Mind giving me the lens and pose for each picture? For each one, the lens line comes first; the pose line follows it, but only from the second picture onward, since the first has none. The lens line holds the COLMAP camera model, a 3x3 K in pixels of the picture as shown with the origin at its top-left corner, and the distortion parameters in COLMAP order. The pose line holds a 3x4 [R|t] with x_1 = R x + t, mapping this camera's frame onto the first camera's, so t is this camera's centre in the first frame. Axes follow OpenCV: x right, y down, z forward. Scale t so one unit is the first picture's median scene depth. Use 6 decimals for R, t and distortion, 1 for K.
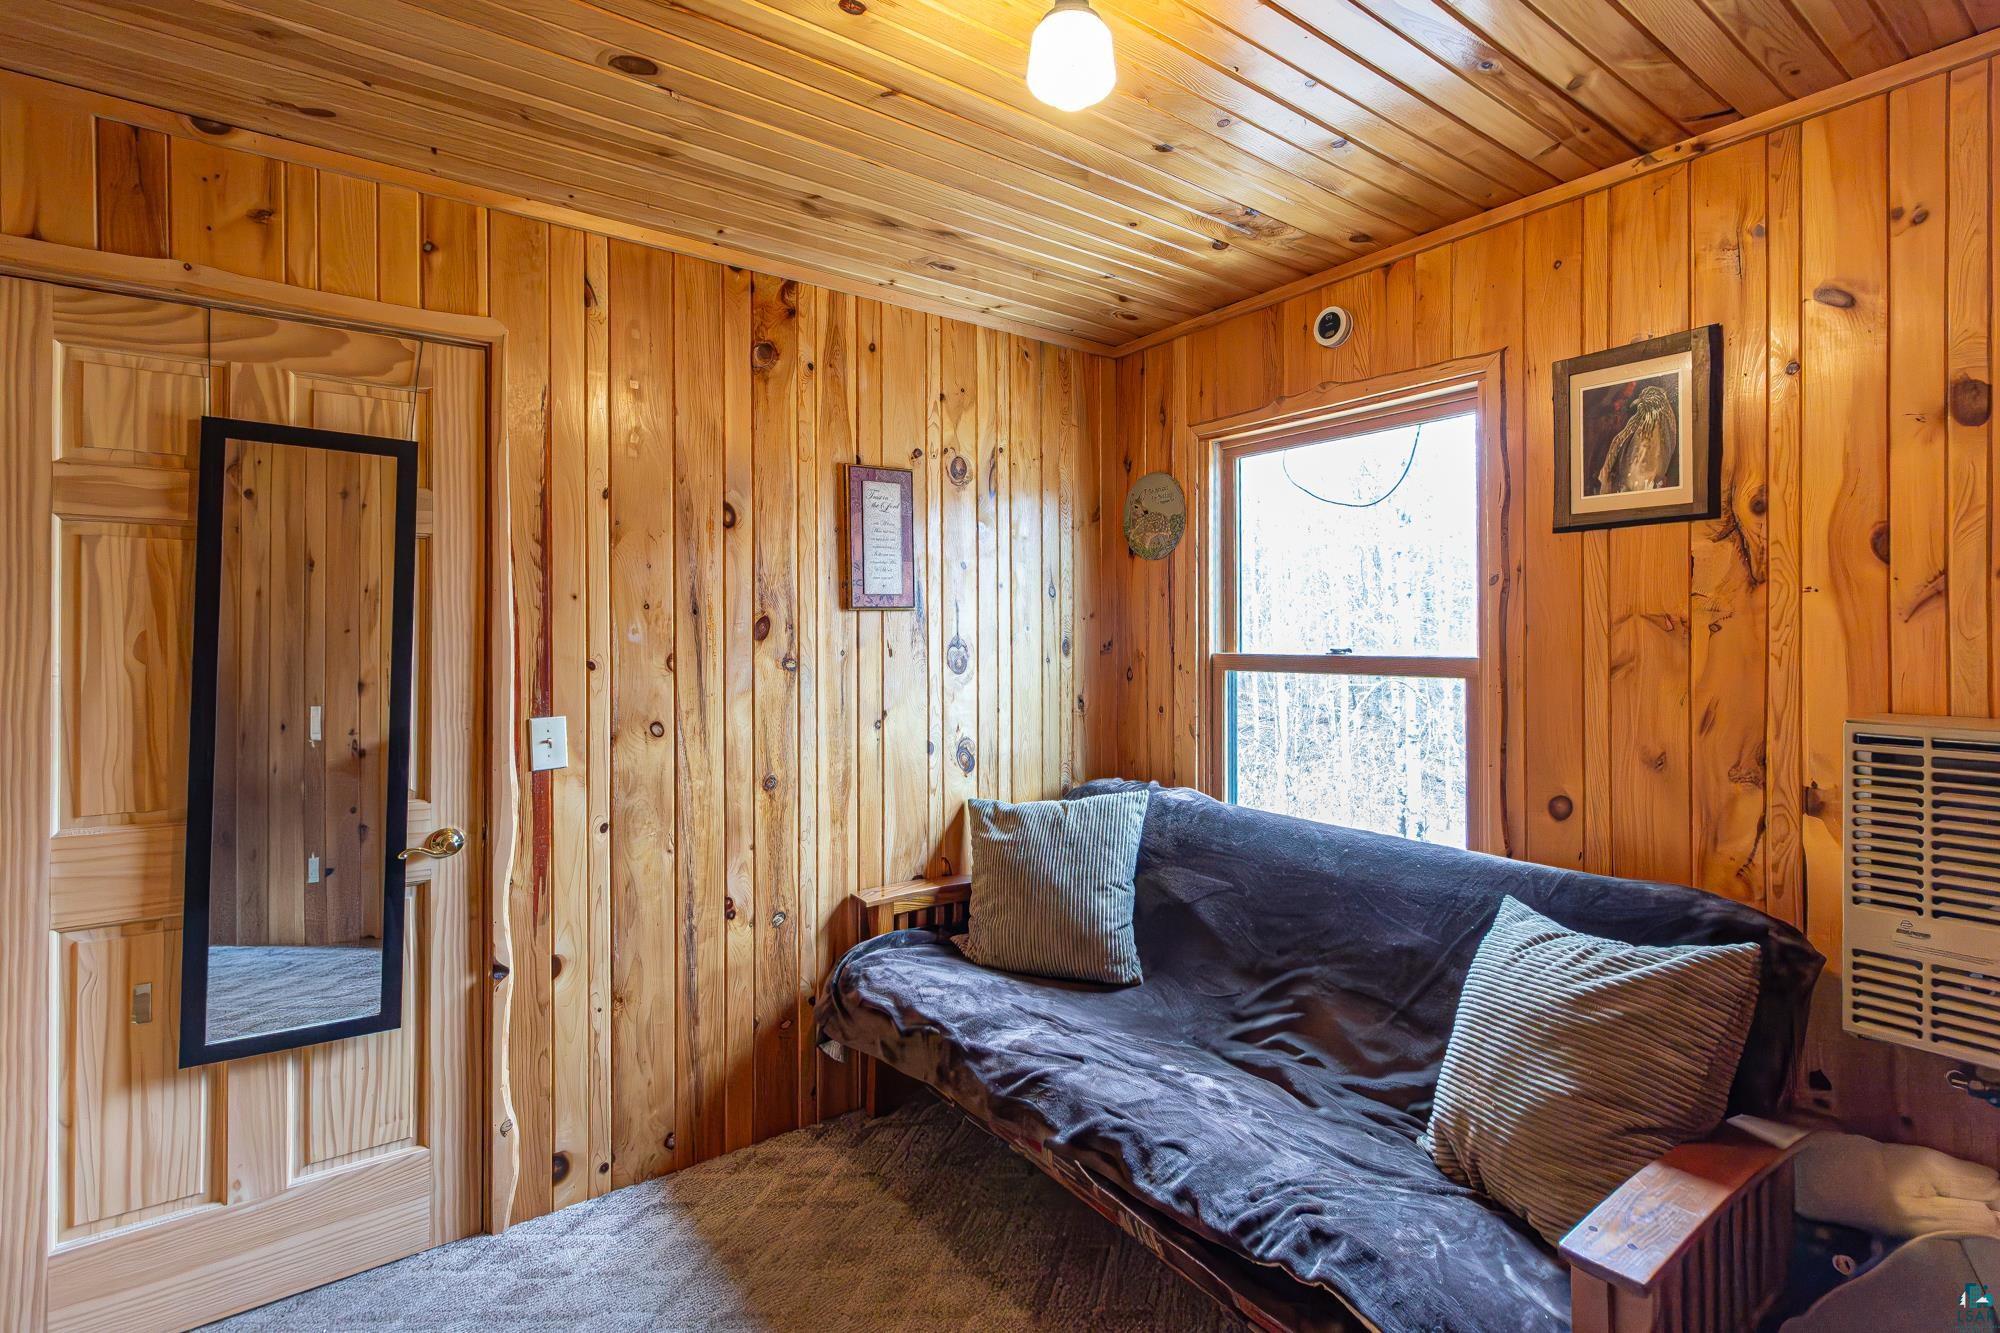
lens RADIAL K [[948.9, 0, 1039.9], [0, 948.9, 634.6], [0, 0, 1]] dist [0.000751, 0.000423]
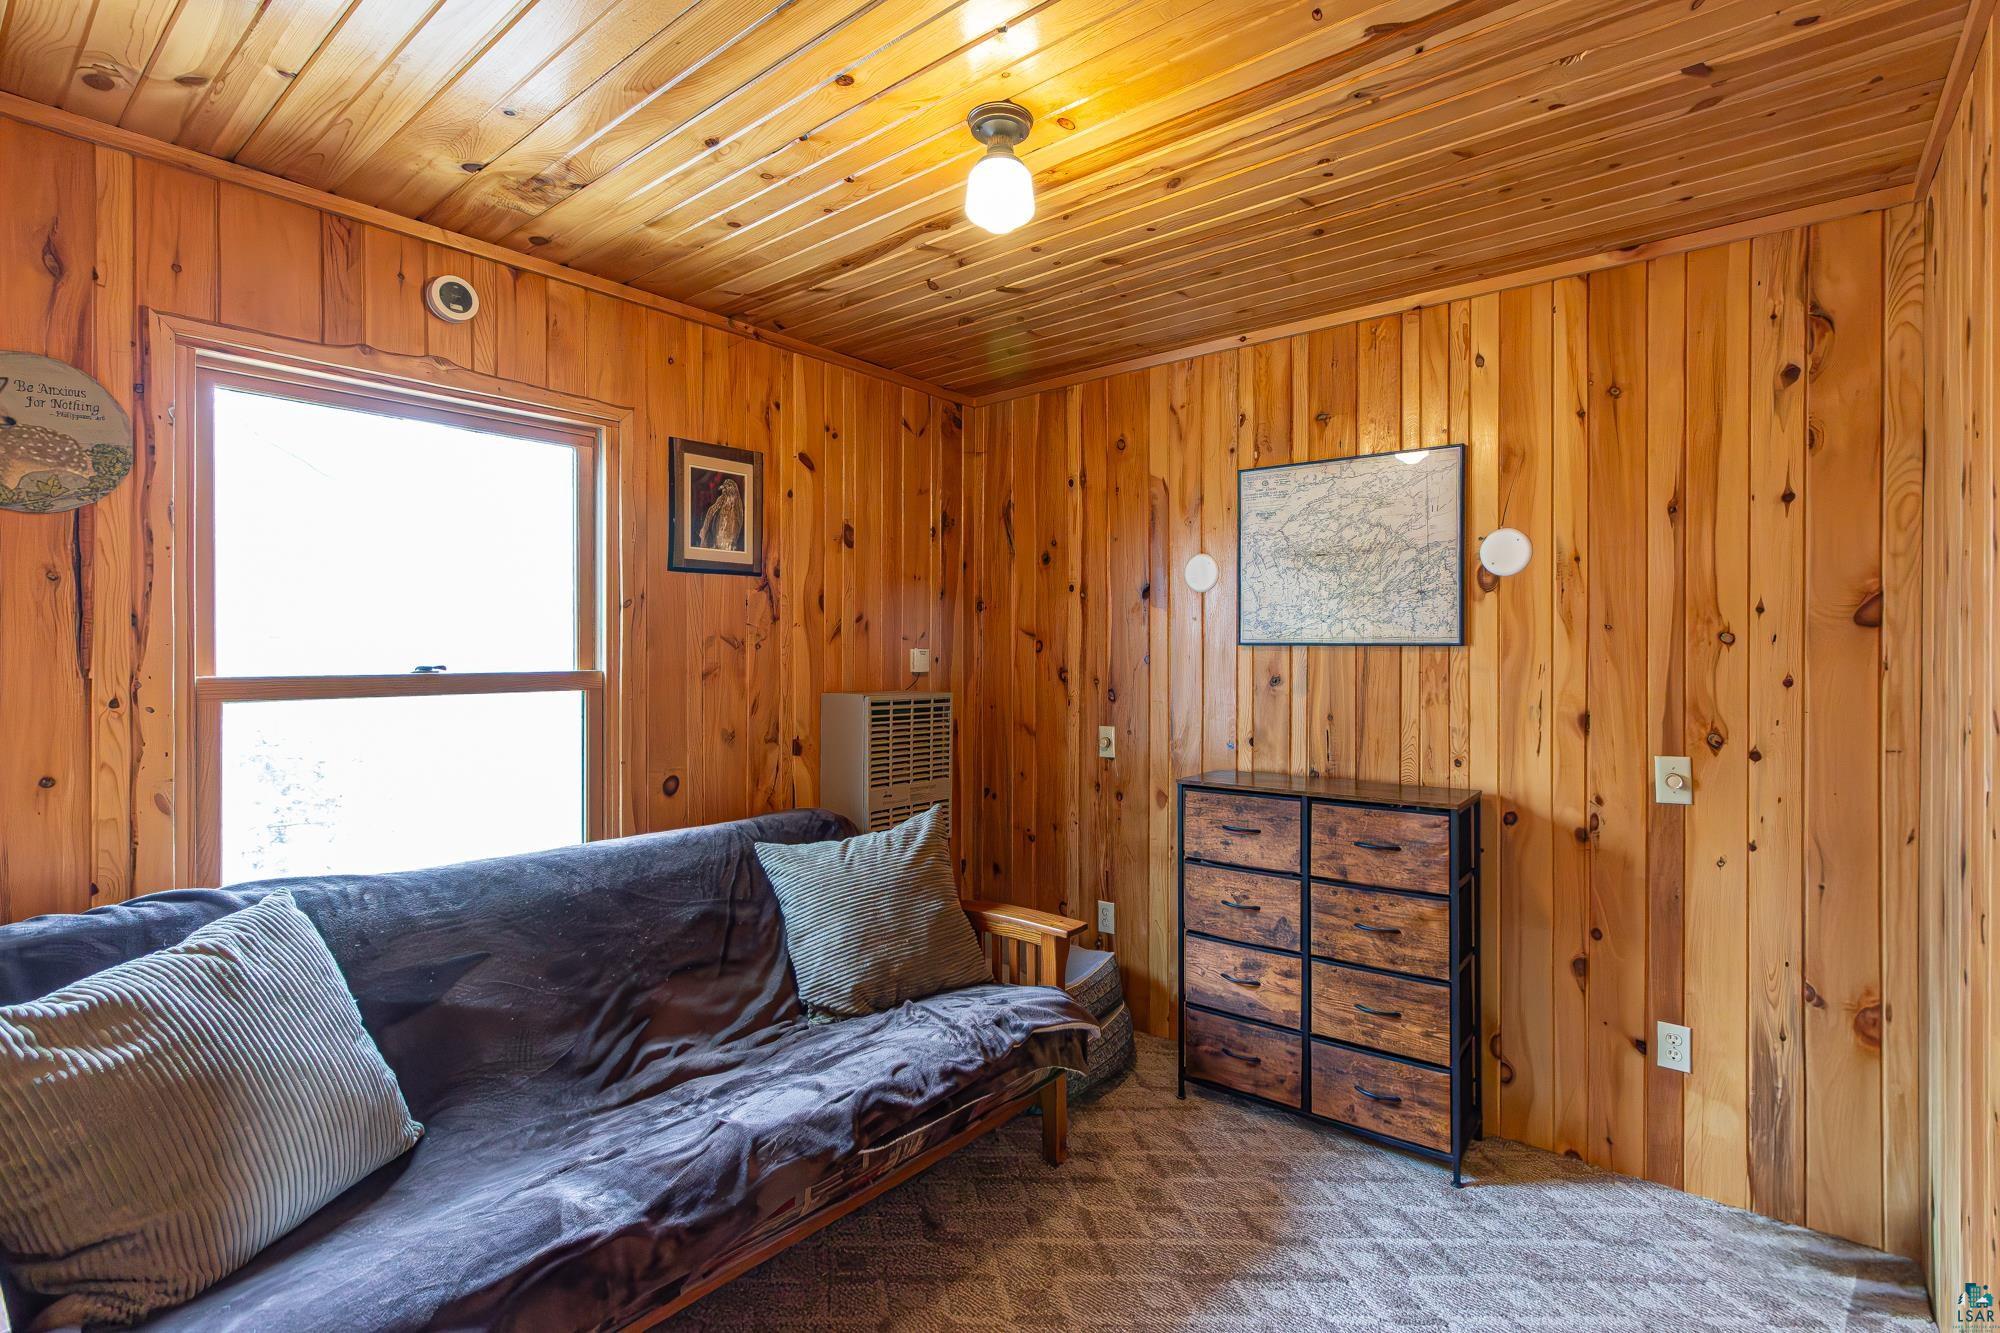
lens RADIAL K [[948.9, 0, 1004.1], [0, 948.9, 656.6], [0, 0, 1]] dist [0.000751, 0.000423]
pose [[-0.218860, -0.001549, 0.975755, -0.832558], [0.000822, 0.999998, 0.001772, 0.006819], [-0.975756, 0.001190, -0.218858, 0.877671]]
